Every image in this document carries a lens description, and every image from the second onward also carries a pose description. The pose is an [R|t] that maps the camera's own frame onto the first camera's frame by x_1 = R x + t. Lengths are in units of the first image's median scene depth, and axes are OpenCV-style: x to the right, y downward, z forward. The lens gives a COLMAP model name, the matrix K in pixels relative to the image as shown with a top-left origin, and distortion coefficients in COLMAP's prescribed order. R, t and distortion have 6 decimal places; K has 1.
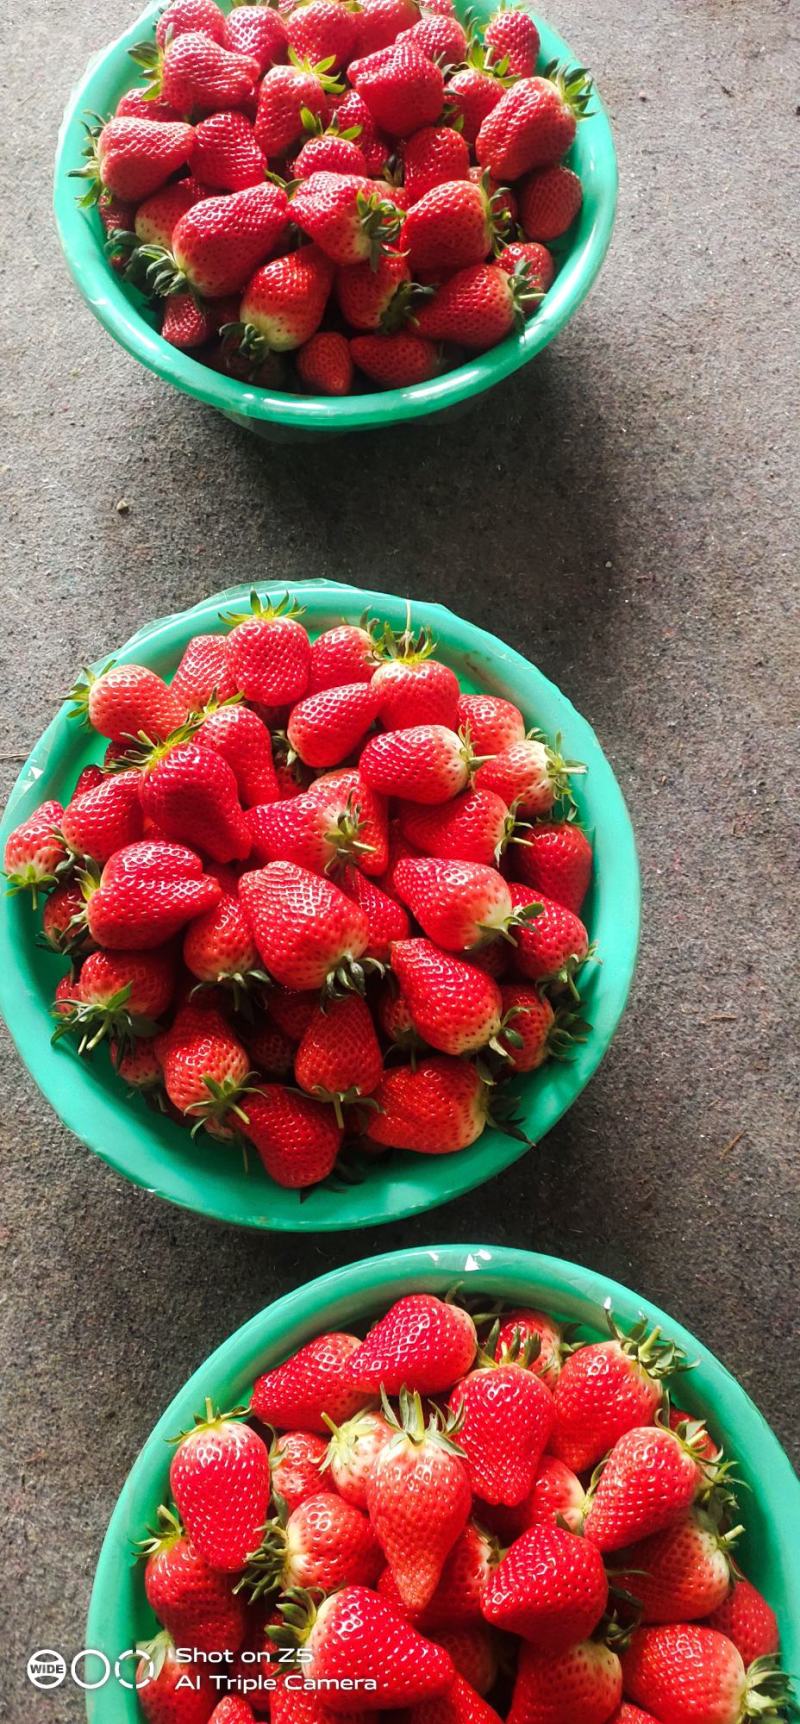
lens RADIAL K [[1287.2, 0, 400.0], [0, 1287.2, 862.0], [0, 0, 1]] dist [0.037541, -0.000706]
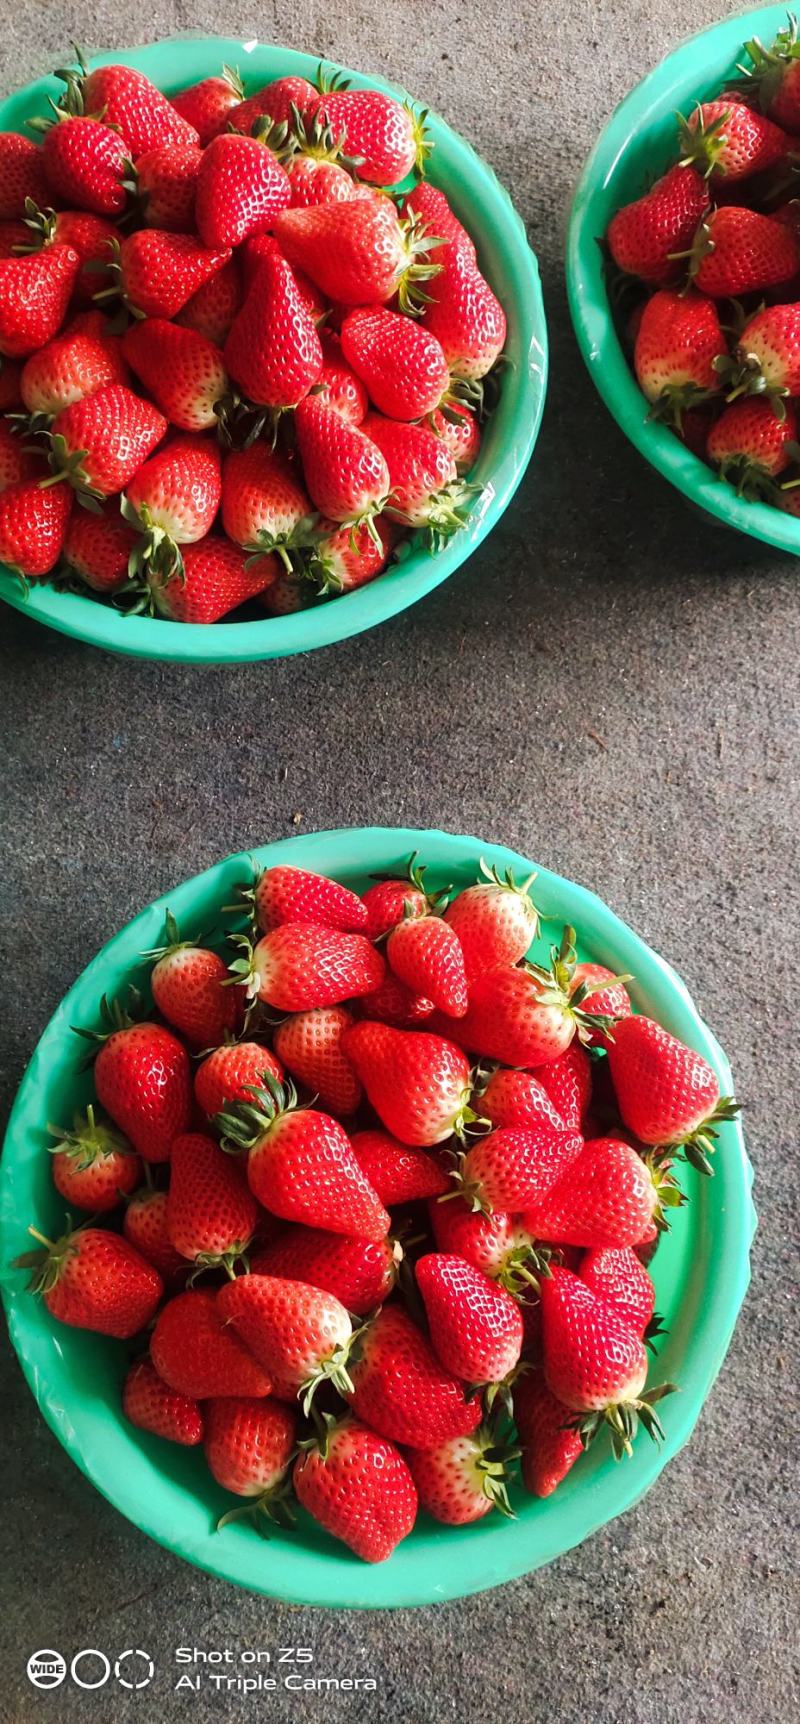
lens RADIAL K [[1287.2, 0, 400.0], [0, 1287.2, 862.0], [0, 0, 1]] dist [0.037541, -0.000706]
pose [[-0.072665, 0.976968, -0.200630, 0.565327], [-0.976907, -0.029194, 0.211663, 0.152931], [0.200931, 0.211378, 0.956528, 0.041374]]
